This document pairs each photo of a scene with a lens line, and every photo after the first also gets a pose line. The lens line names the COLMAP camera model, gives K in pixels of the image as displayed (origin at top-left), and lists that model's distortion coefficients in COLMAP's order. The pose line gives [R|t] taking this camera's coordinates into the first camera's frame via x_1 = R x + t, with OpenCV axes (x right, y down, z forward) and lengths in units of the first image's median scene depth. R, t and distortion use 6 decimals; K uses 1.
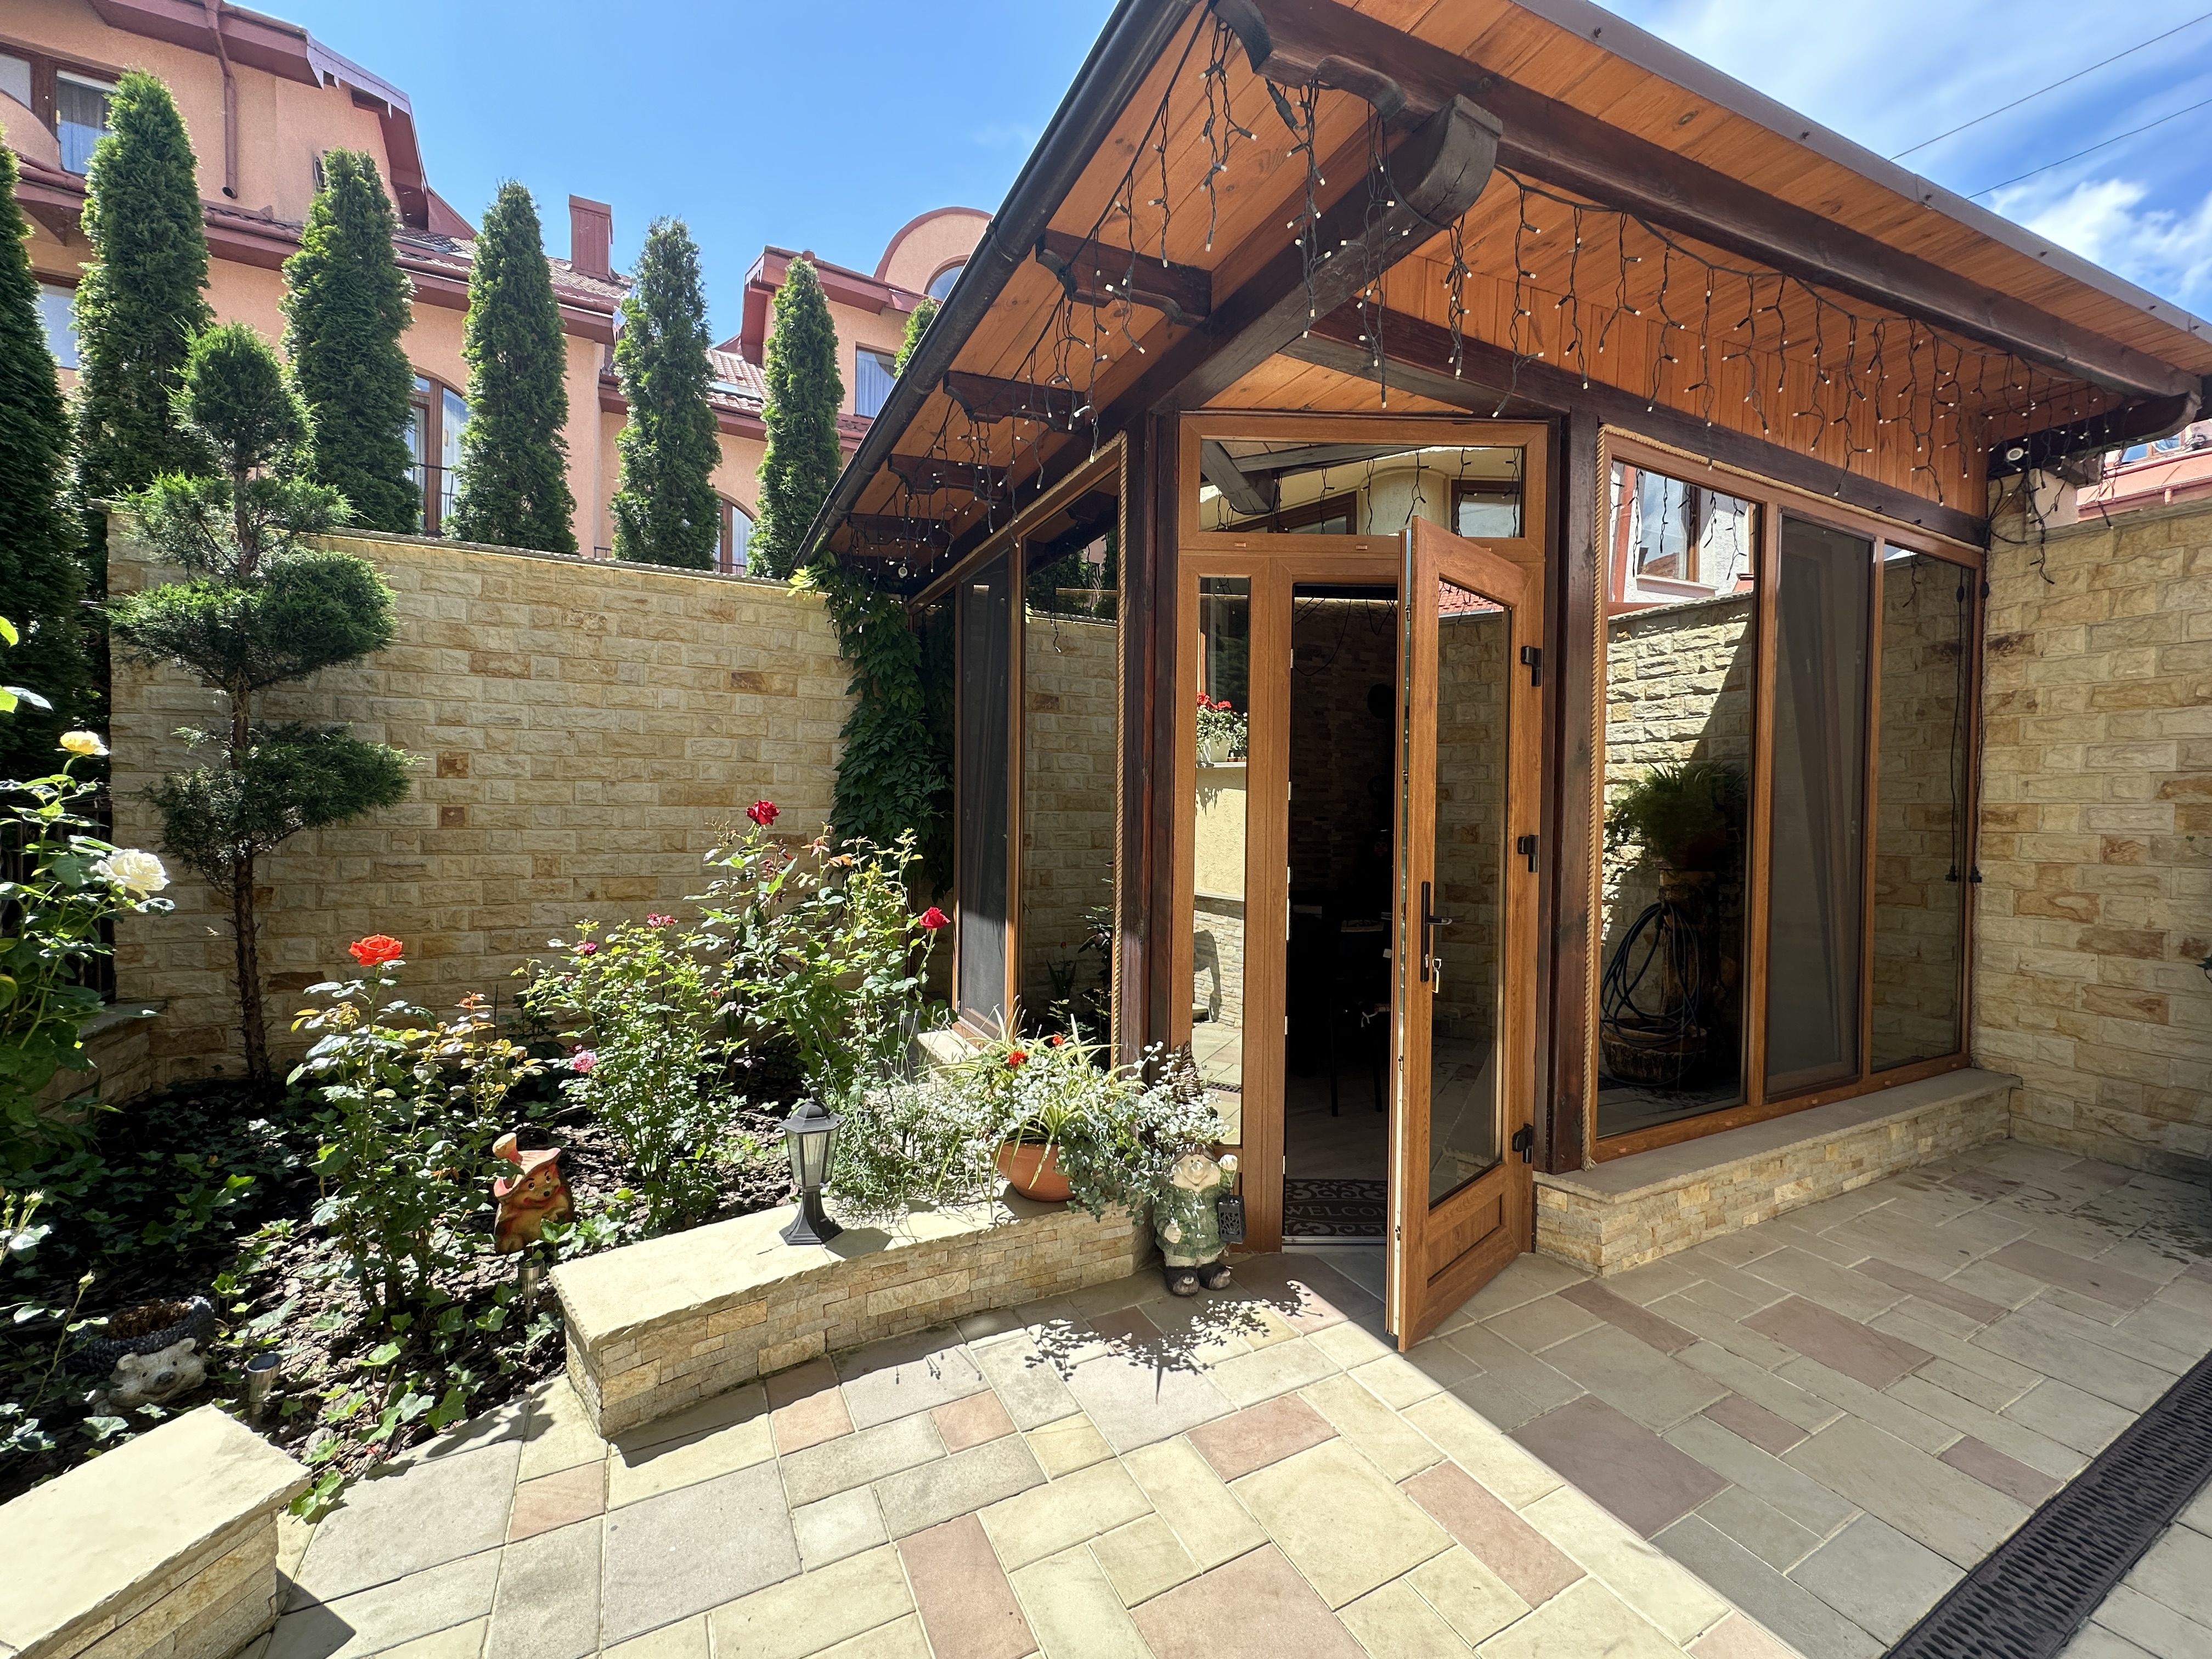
lens RADIAL K [[883.6, 0, 1106.1], [0, 883.6, 827.4], [0, 0, 1]] dist [-0.003253, 0.000811]
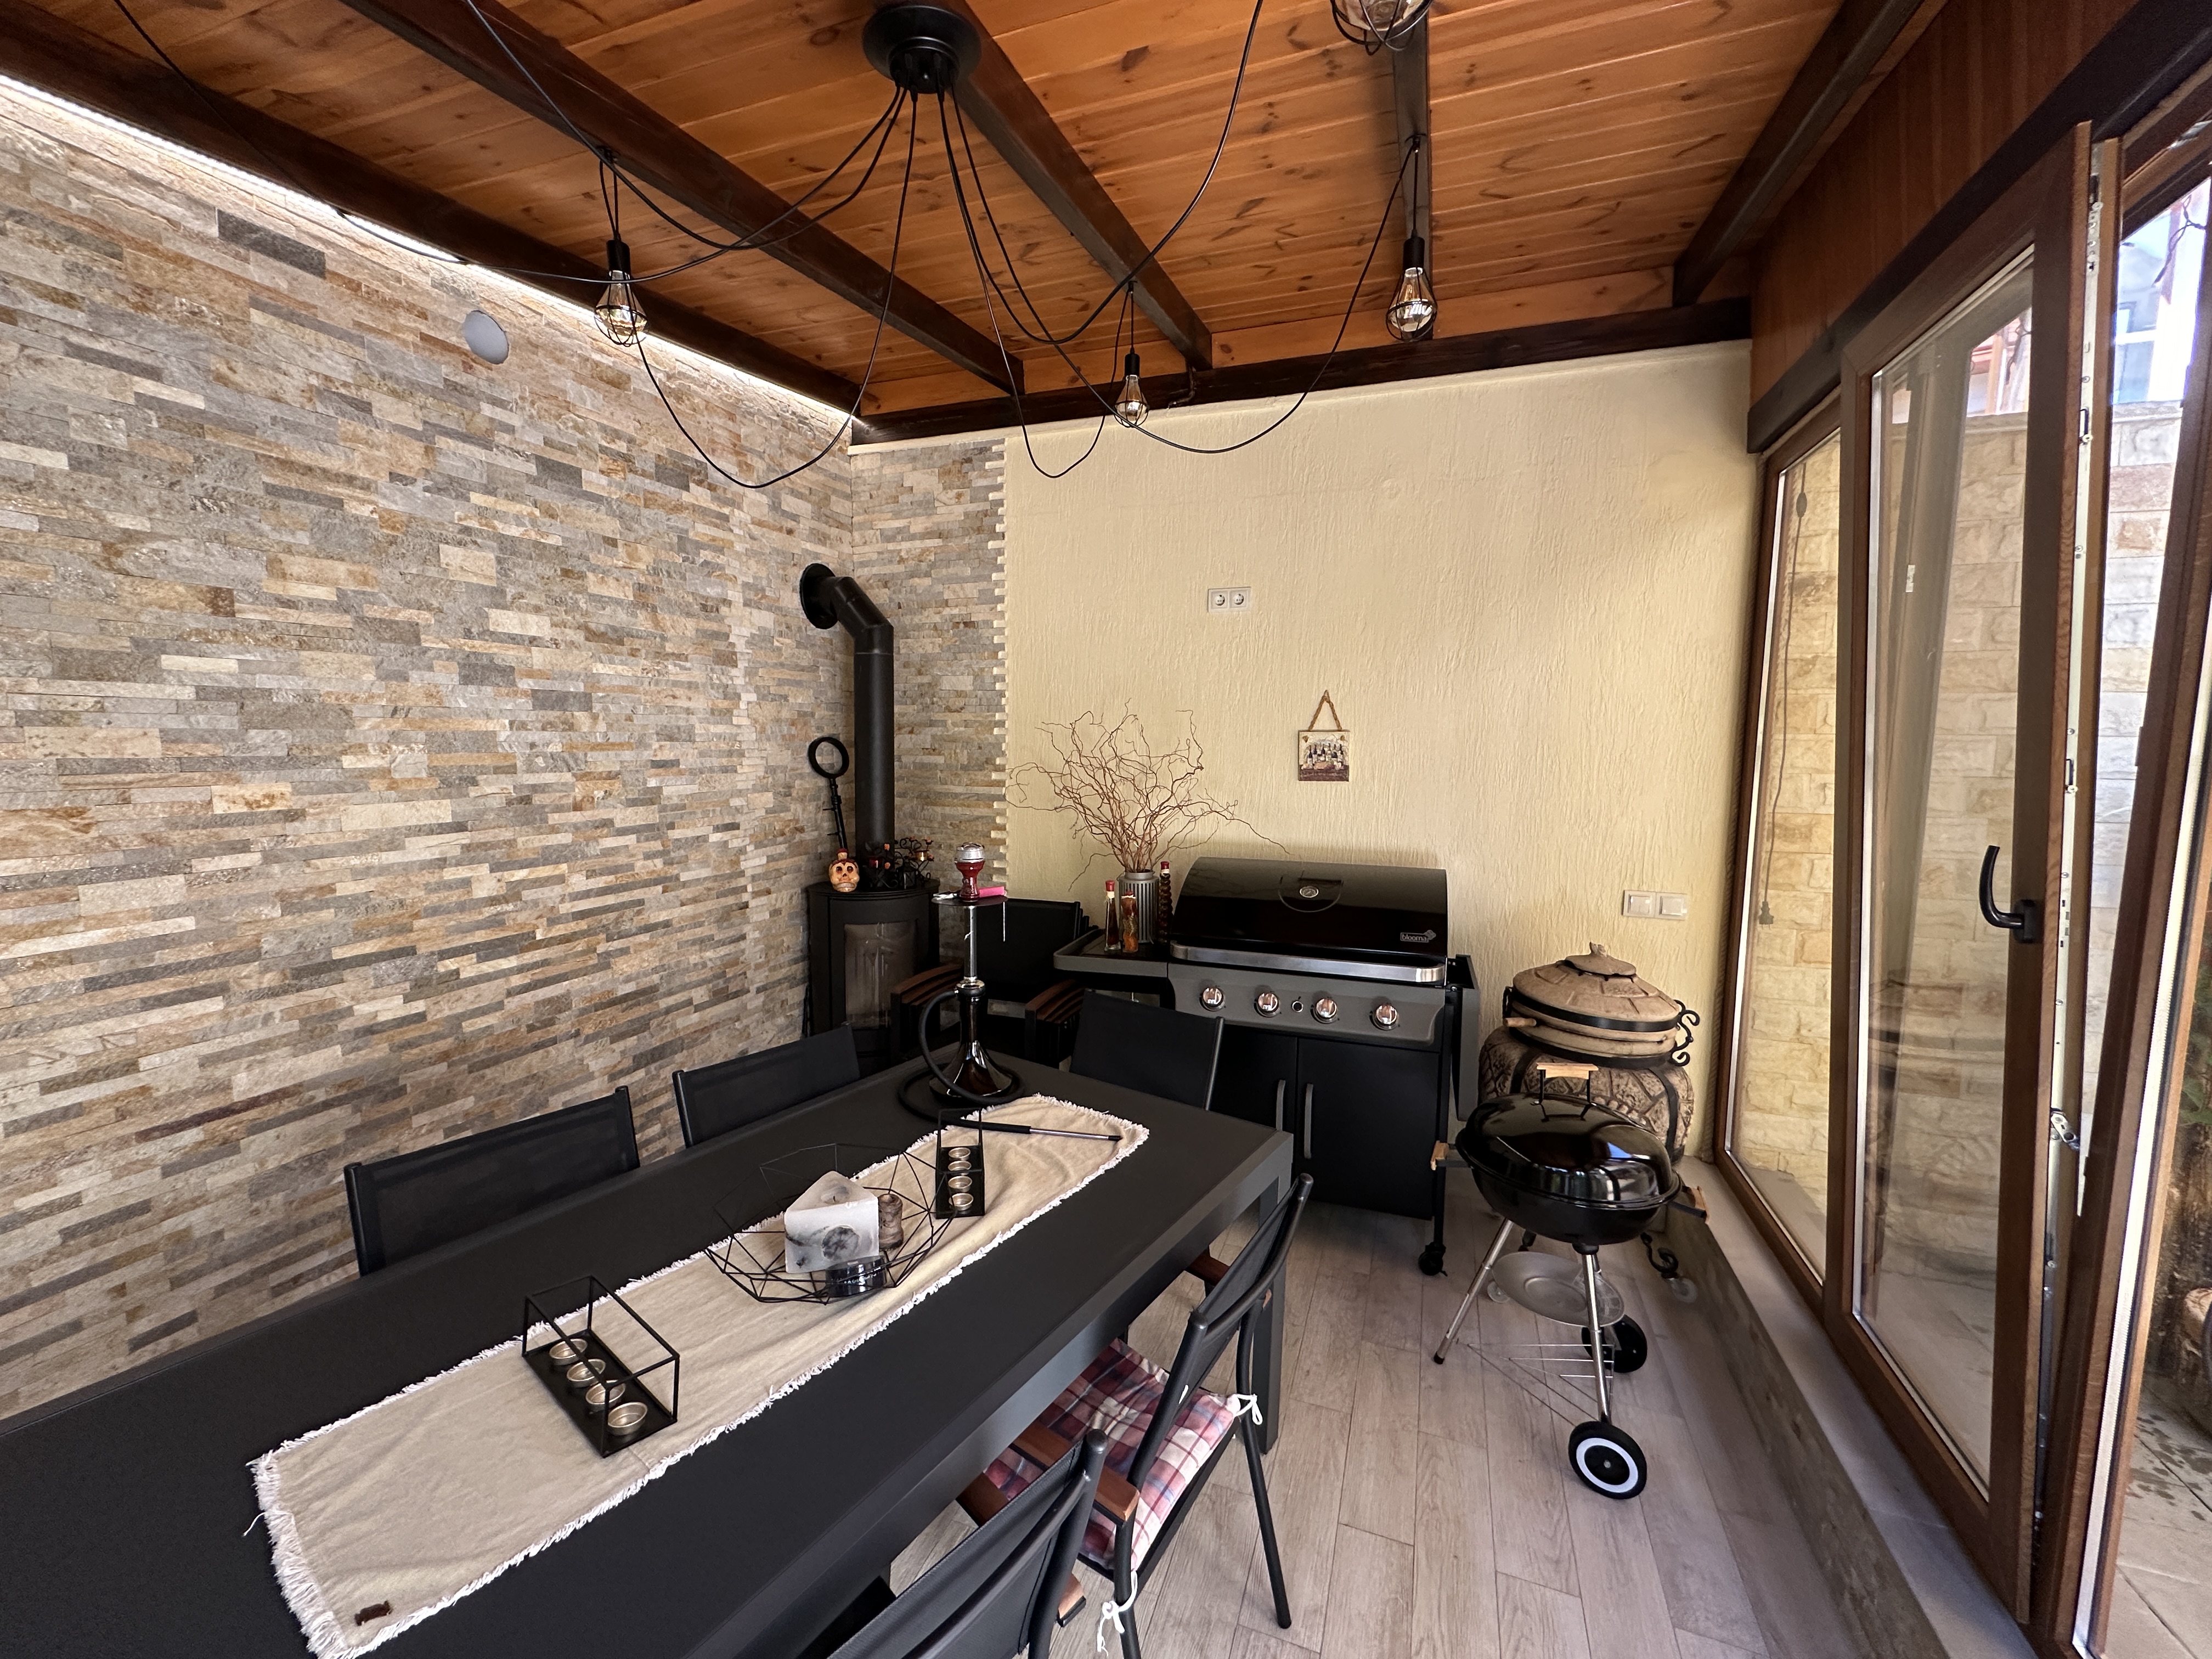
lens RADIAL K [[883.6, 0, 1106.1], [0, 883.6, 827.4], [0, 0, 1]] dist [-0.003253, 0.000811]
pose [[0.737627, -0.072838, 0.671268, 0.120656], [0.014122, 0.995611, 0.092514, -0.094014], [-0.675060, -0.058761, 0.735419, 0.883953]]
